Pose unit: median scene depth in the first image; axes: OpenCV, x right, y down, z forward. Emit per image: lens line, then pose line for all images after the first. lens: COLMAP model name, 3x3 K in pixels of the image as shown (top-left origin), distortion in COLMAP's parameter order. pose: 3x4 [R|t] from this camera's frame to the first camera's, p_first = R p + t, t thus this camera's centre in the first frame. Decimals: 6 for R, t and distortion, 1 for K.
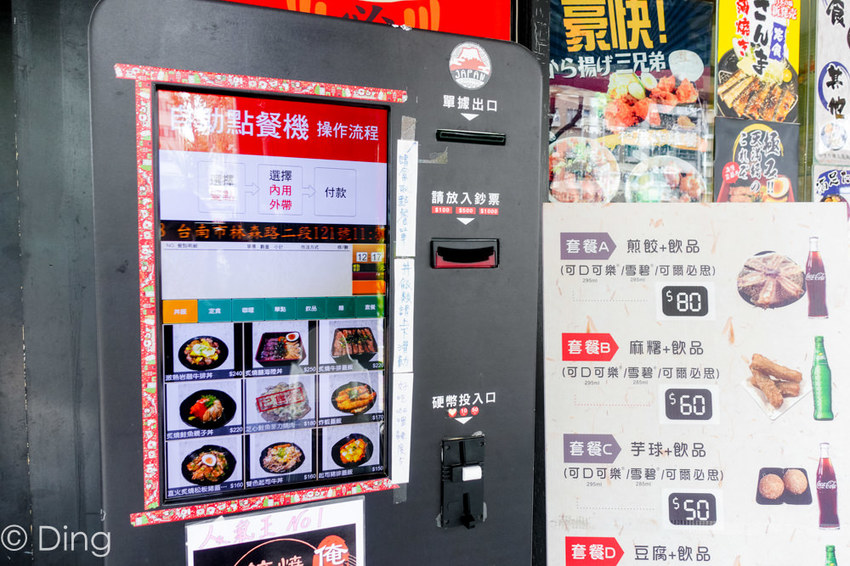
lens RADIAL K [[584.1, 0, 418.9], [0, 584.1, 287.3], [0, 0, 1]] dist [0.000946, -0.001788]
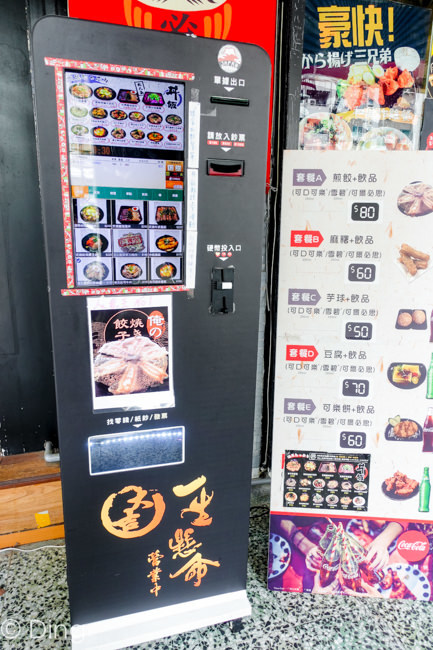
lens RADIAL K [[446.6, 0, 212.8], [0, 446.6, 331.2], [0, 0, 1]] dist [0.000946, -0.001788]
pose [[0.999327, 0.020624, -0.030323, 0.064006], [-0.014692, 0.982771, 0.184241, 0.134792], [0.033600, -0.183672, 0.982413, -0.354950]]
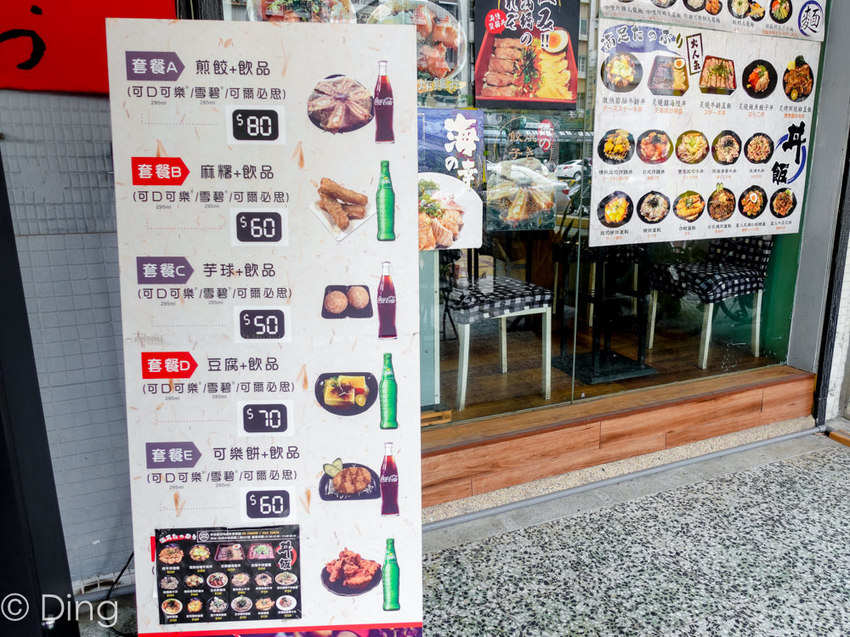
lens RADIAL K [[656.9, 0, 428.0], [0, 656.9, 315.8], [0, 0, 1]] dist [0.002568, -0.000150]
pose [[0.994171, -0.019811, 0.105982, 0.642409], [-0.000805, 0.981582, 0.191039, 0.133440], [-0.107815, -0.190011, 0.975844, -0.206906]]
